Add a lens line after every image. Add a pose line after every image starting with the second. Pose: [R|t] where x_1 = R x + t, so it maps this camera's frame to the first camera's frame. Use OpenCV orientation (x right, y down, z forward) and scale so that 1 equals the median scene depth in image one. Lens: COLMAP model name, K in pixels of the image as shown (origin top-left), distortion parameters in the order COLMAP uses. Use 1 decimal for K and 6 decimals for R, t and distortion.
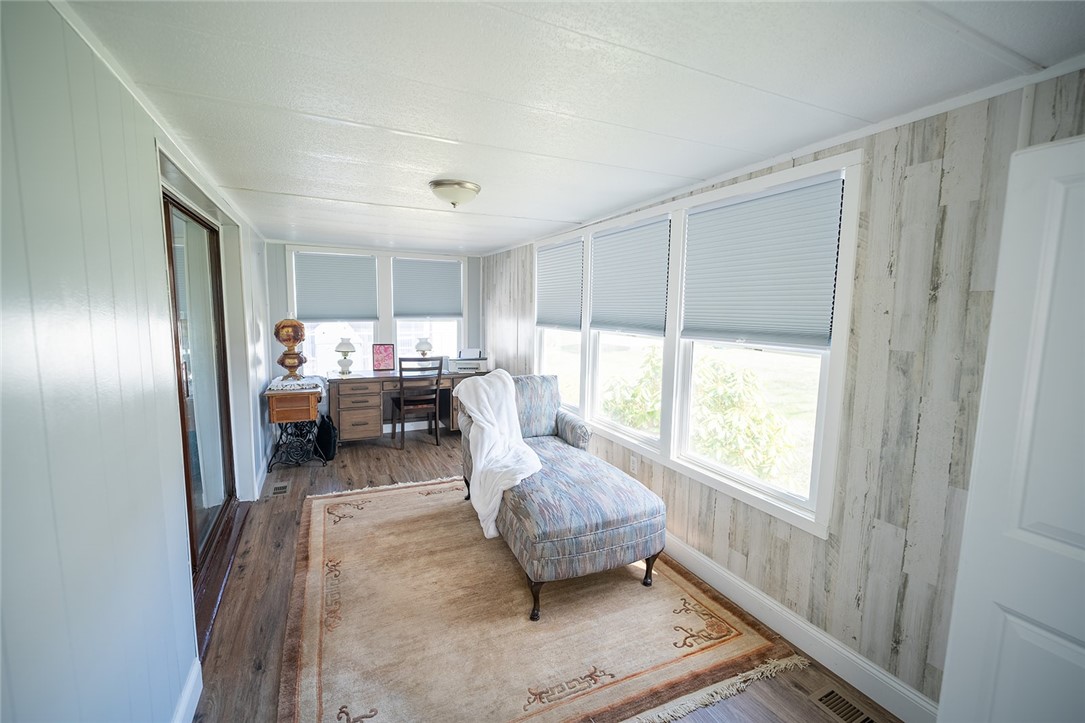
lens RADIAL K [[444.9, 0, 542.7], [0, 444.9, 358.9], [0, 0, 1]] dist [-0.001392, -0.008378]
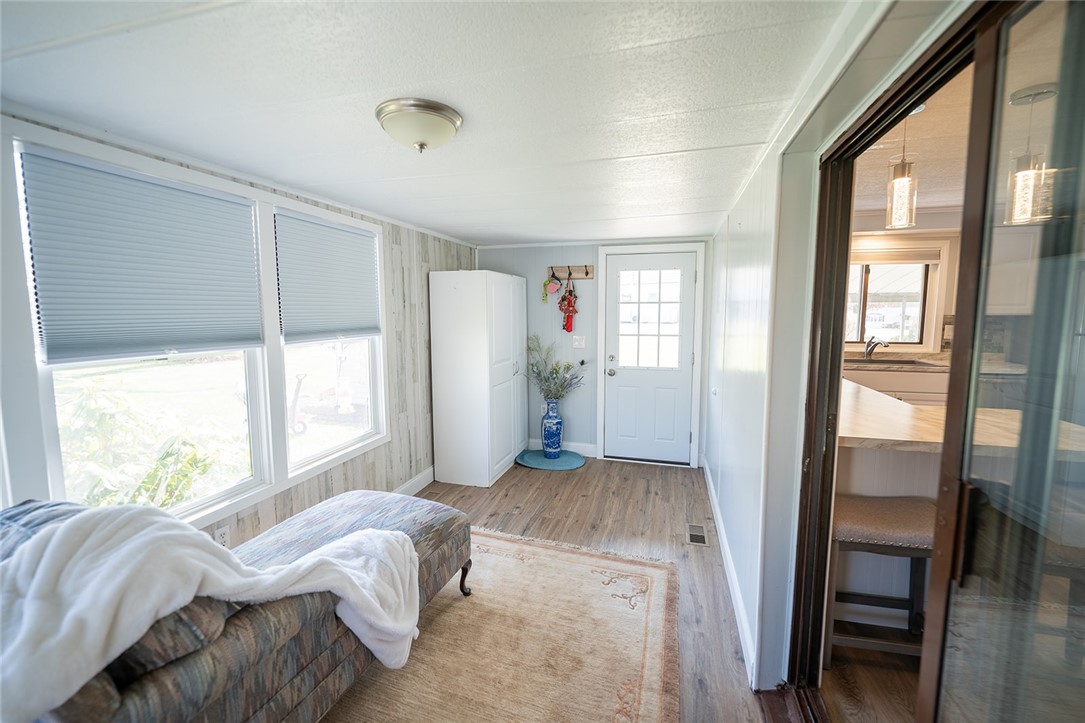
lens RADIAL K [[444.9, 0, 542.7], [0, 444.9, 358.9], [0, 0, 1]] dist [-0.001392, -0.008378]
pose [[-0.739923, -0.083624, 0.667474, -0.852201], [0.069074, 0.977553, 0.199043, -0.197201], [-0.669136, 0.193381, -0.717538, 1.561122]]
